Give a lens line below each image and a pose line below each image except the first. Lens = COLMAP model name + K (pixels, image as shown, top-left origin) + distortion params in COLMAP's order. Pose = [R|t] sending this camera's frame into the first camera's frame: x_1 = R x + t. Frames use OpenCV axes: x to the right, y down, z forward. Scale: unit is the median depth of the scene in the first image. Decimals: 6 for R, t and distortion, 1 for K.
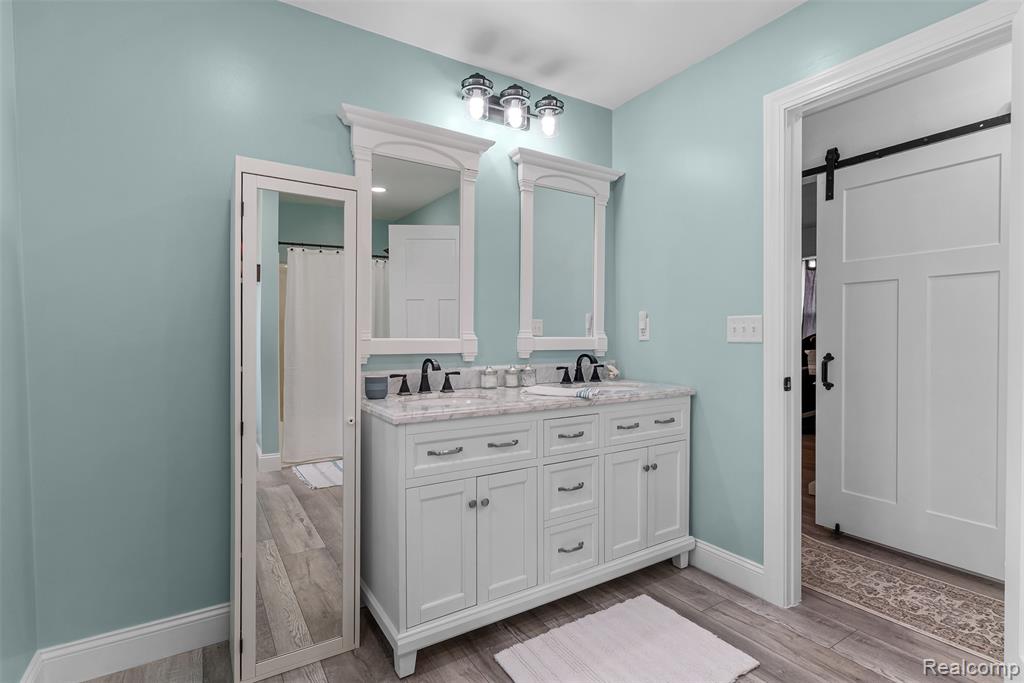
lens RADIAL K [[496.0, 0, 530.7], [0, 496.0, 330.2], [0, 0, 1]] dist [0.000668, 0.000269]
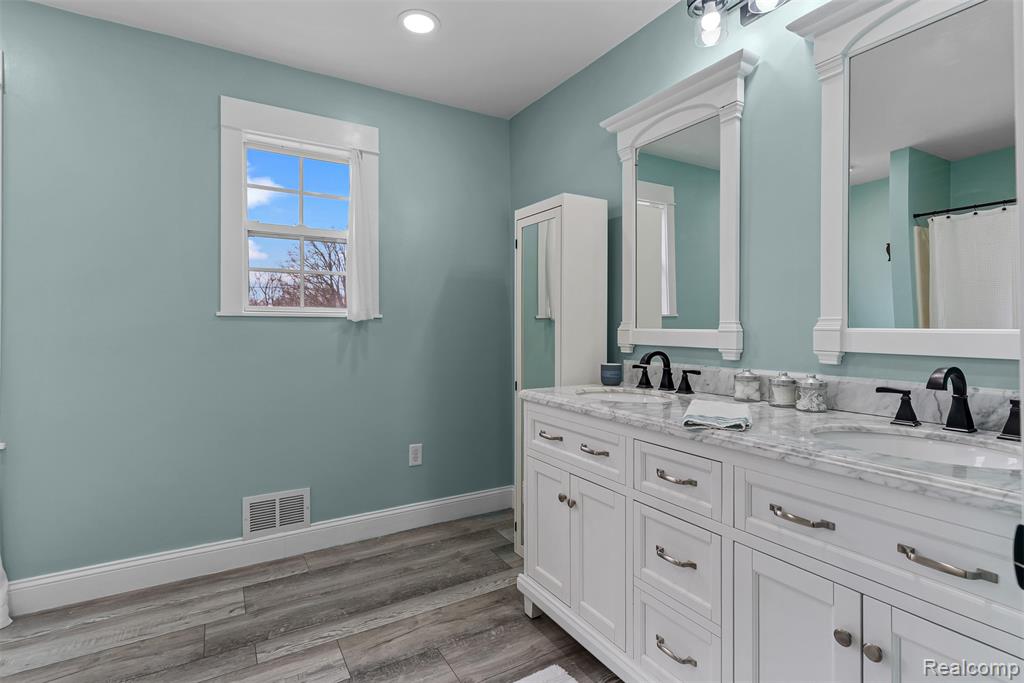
lens RADIAL K [[496.0, 0, 530.7], [0, 496.0, 330.2], [0, 0, 1]] dist [0.000668, 0.000269]
pose [[-0.022711, 0.002250, -0.999740, 0.633117], [0.002344, 0.999995, 0.002197, 0.014679], [0.999739, -0.002294, -0.022716, 0.712835]]
